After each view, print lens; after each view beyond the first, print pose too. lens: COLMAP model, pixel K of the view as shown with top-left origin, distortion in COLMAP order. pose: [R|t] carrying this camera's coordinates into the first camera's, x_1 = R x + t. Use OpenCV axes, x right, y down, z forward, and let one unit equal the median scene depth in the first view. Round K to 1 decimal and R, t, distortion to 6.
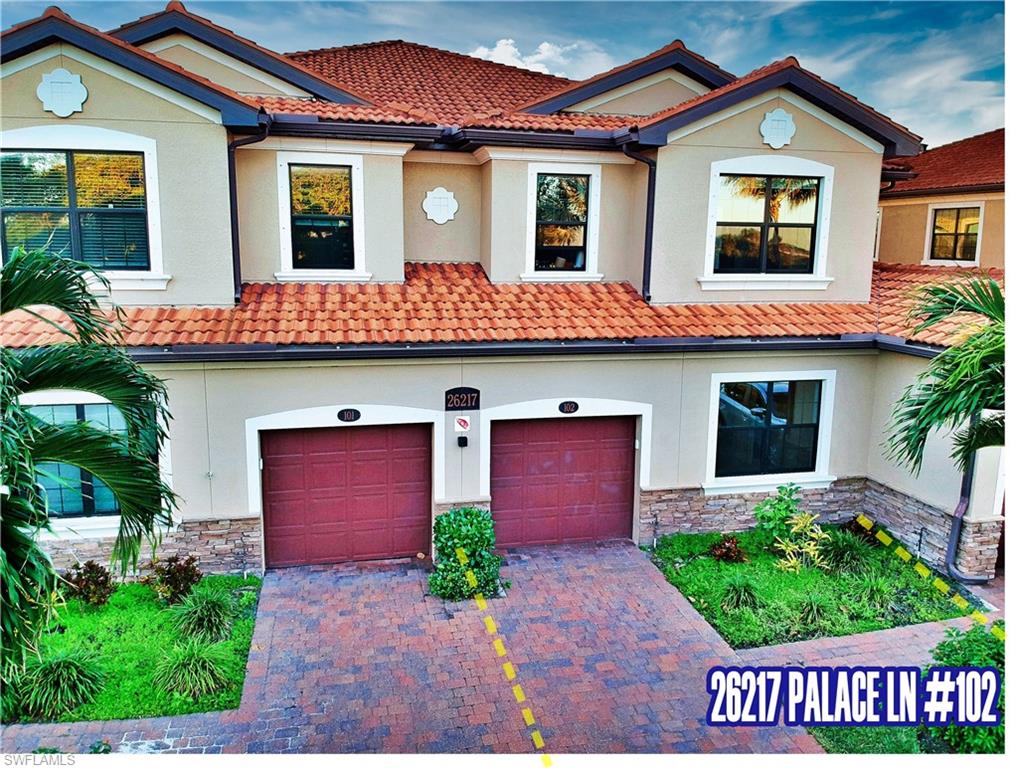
lens RADIAL K [[764.5, 0, 505.5], [0, 764.5, 384.0], [0, 0, 1]] dist [0.004115, 0.000343]
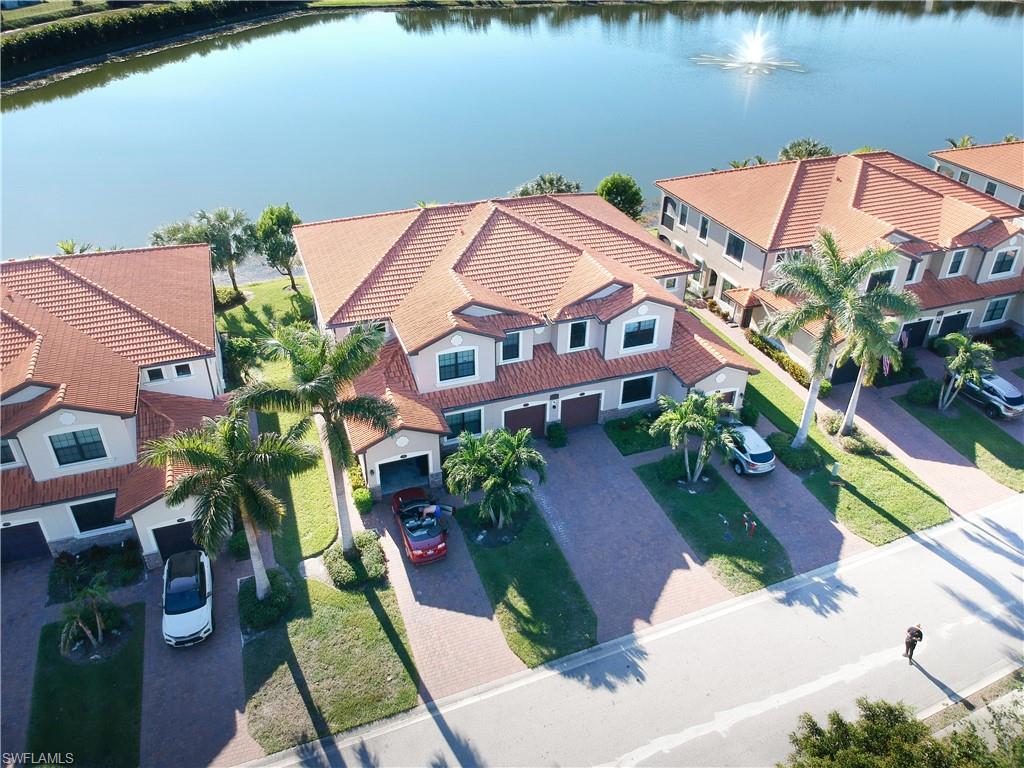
lens RADIAL K [[760.6, 0, 512.0], [0, 760.6, 384.0], [0, 0, 1]] dist [0.047945, -0.098323]
pose [[0.992495, -0.067226, 0.102148, -0.605621], [0.020588, 0.915268, 0.402319, -1.457701], [-0.120539, -0.397197, 0.909783, -2.187816]]
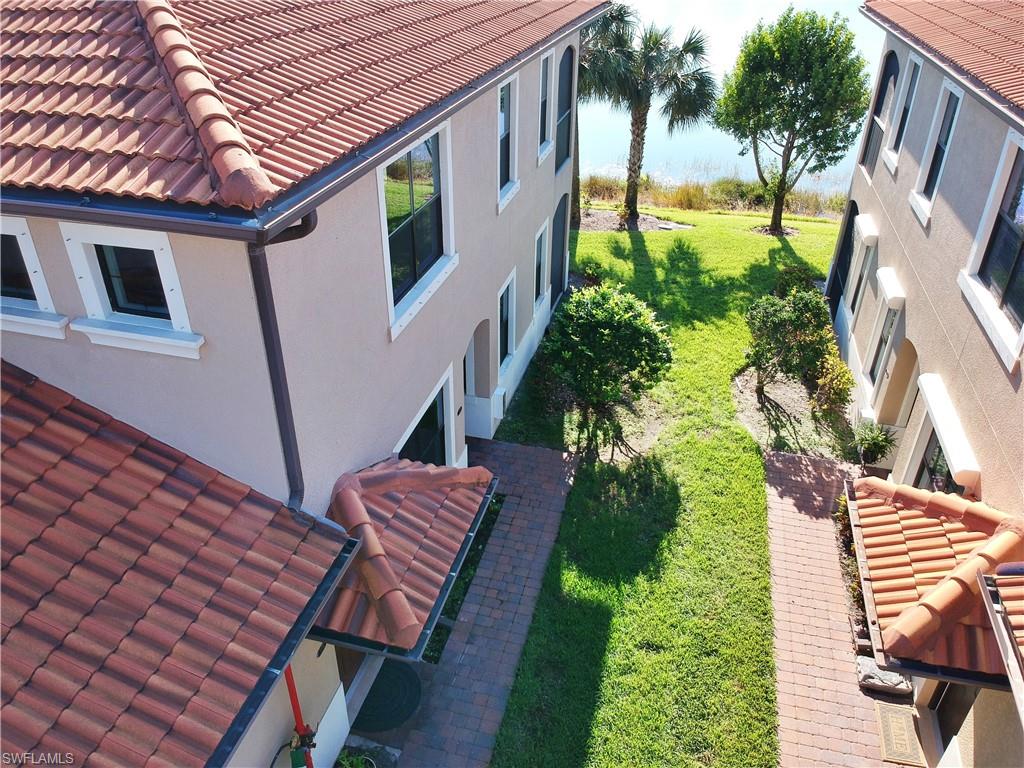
lens RADIAL K [[760.6, 0, 512.0], [0, 760.6, 384.0], [0, 0, 1]] dist [0.047945, -0.098323]
pose [[0.884497, 0.242010, -0.398868, 1.093132], [-0.074385, 0.917155, 0.391528, -0.481335], [0.460578, -0.316636, 0.829222, 1.190000]]
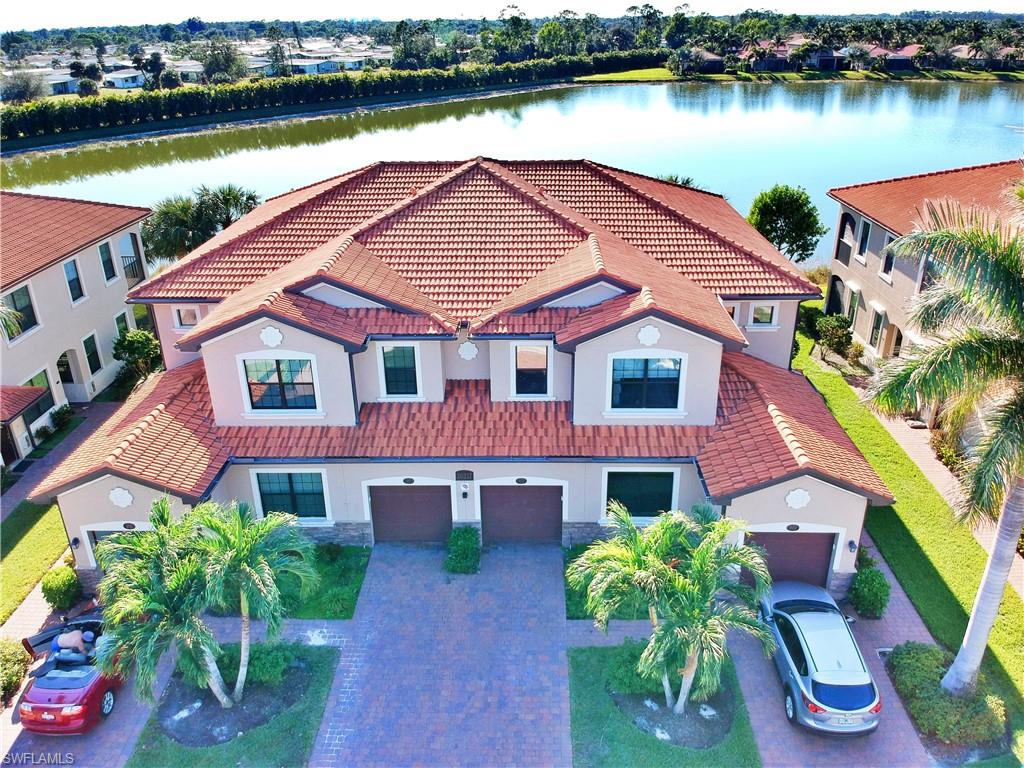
lens RADIAL K [[778.5, 0, 512.0], [0, 778.5, 384.0], [0, 0, 1]] dist [0.044737, -0.101505]
pose [[0.967627, 0.080707, -0.239131, 0.507439], [-0.011127, 0.960213, 0.279047, -0.746184], [0.252138, -0.267353, 0.930026, -0.749552]]
